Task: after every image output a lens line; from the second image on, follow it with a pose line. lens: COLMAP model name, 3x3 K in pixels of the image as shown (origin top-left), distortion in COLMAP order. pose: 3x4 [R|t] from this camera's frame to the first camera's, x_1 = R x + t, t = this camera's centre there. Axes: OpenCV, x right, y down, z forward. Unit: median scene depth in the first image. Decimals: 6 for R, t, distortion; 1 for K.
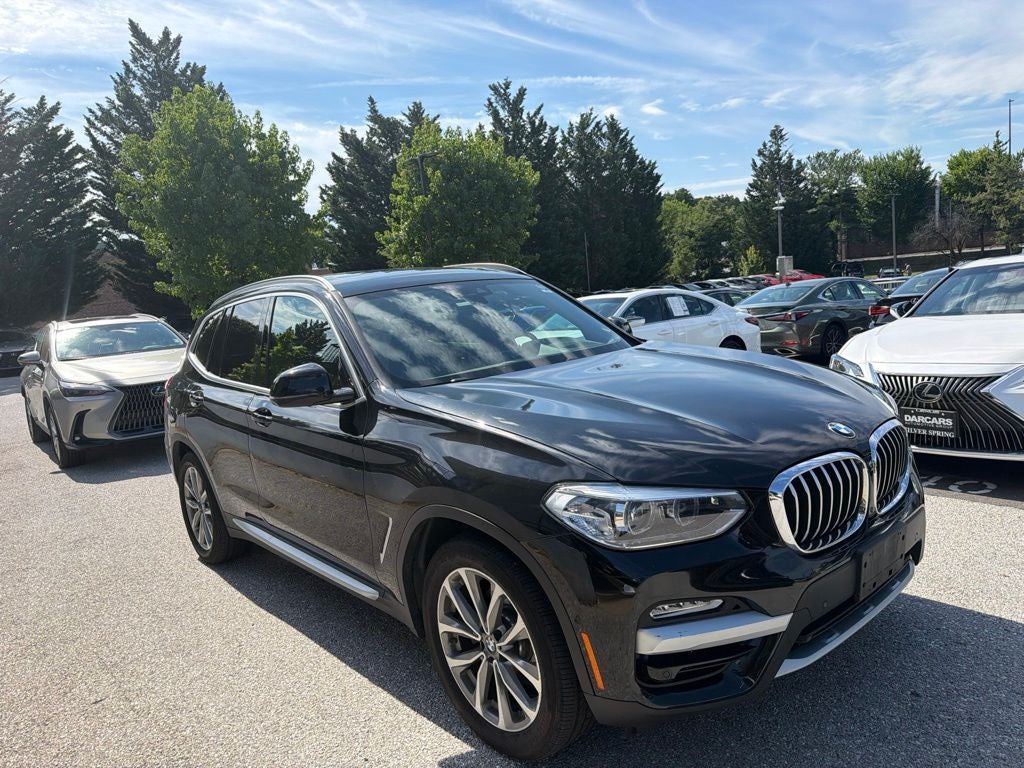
lens RADIAL K [[718.5, 0, 519.2], [0, 718.5, 393.6], [0, 0, 1]] dist [0.025821, -0.031705]
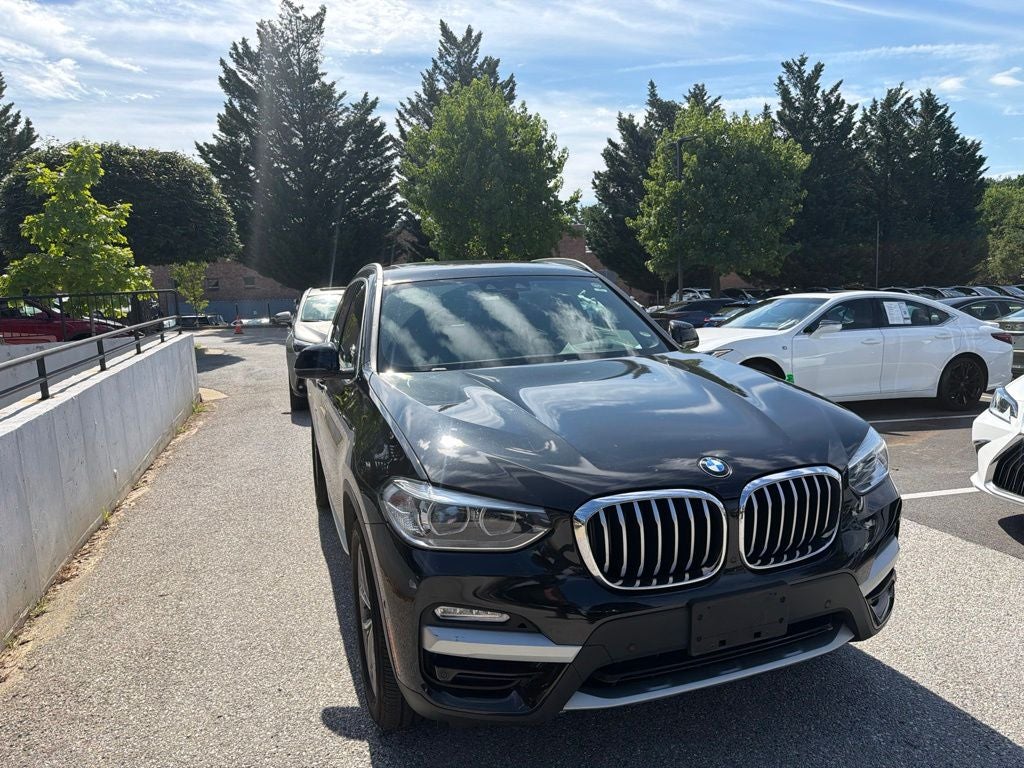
lens RADIAL K [[718.5, 0, 520.2], [0, 718.5, 389.6], [0, 0, 1]] dist [0.025821, -0.031705]
pose [[0.926442, 0.111359, -0.359588, 0.054986], [-0.105475, 0.993770, 0.036010, -0.005371], [0.361358, 0.004567, 0.932416, 0.007283]]
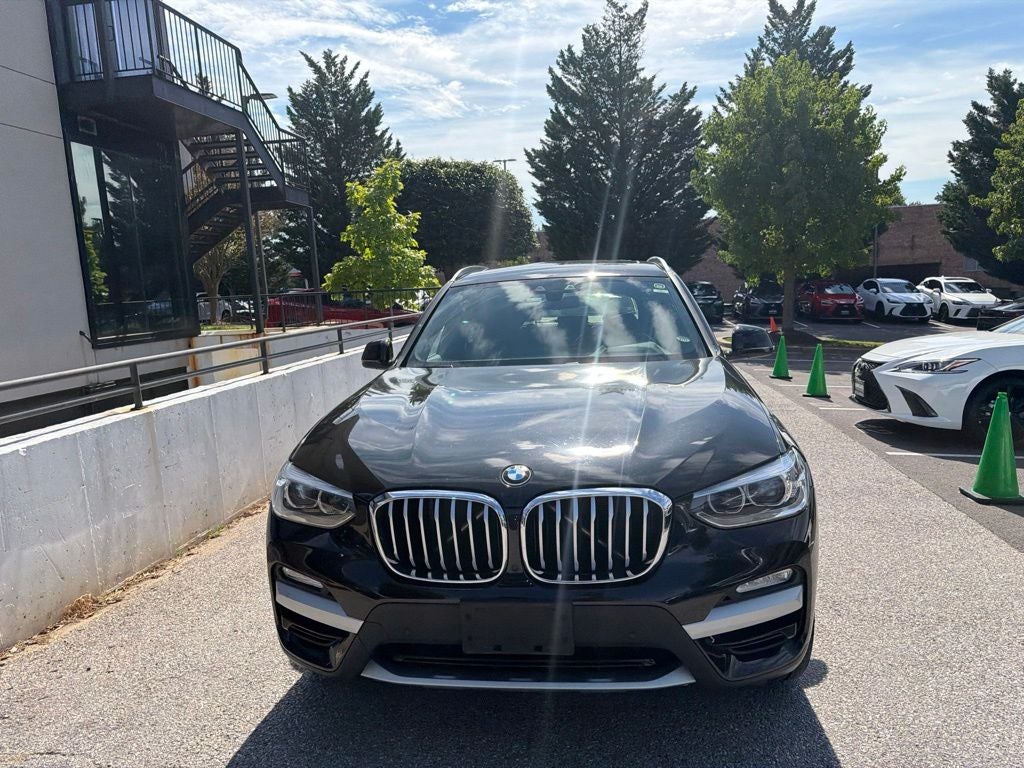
lens RADIAL K [[718.5, 0, 522.5], [0, 718.5, 402.7], [0, 0, 1]] dist [0.025821, -0.031705]
pose [[0.671456, 0.180083, -0.718830, 0.111667], [-0.136221, 0.983488, 0.119142, -0.015165], [0.728416, 0.017921, 0.684900, 0.040023]]
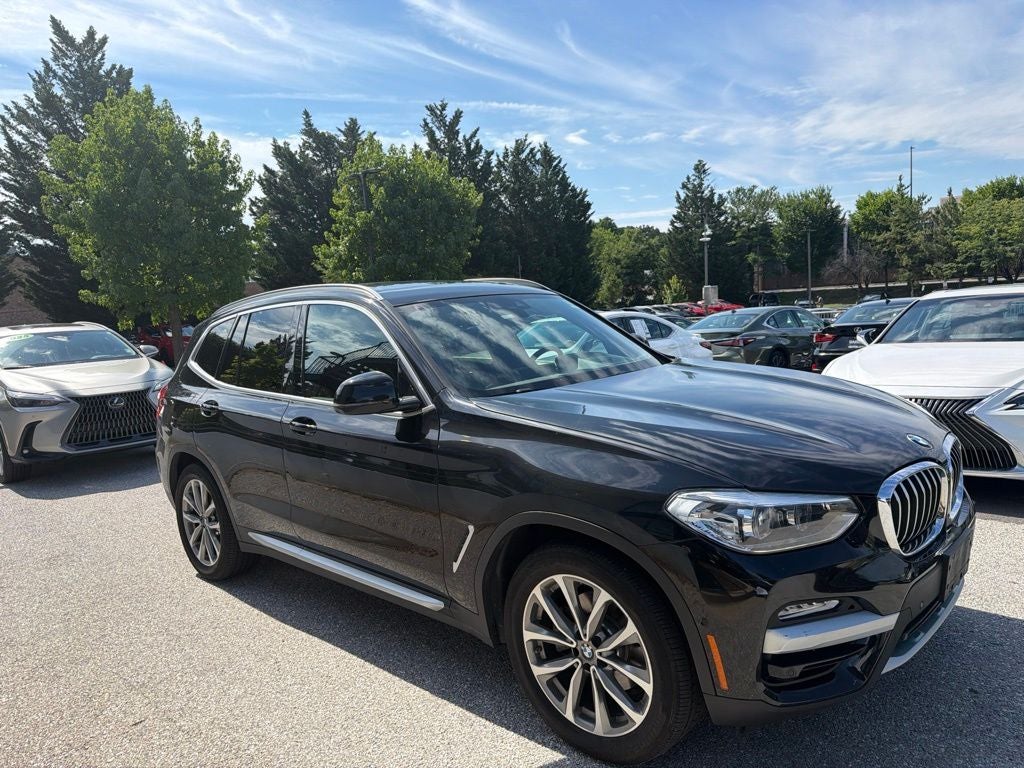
lens RADIAL K [[718.5, 0, 513.5], [0, 718.5, 400.1], [0, 0, 1]] dist [0.025821, -0.031705]
pose [[0.994812, 0.016787, 0.100335, -0.026698], [-0.014666, 0.999654, -0.021839, 0.002239], [-0.100667, 0.020255, 0.994714, -0.000023]]
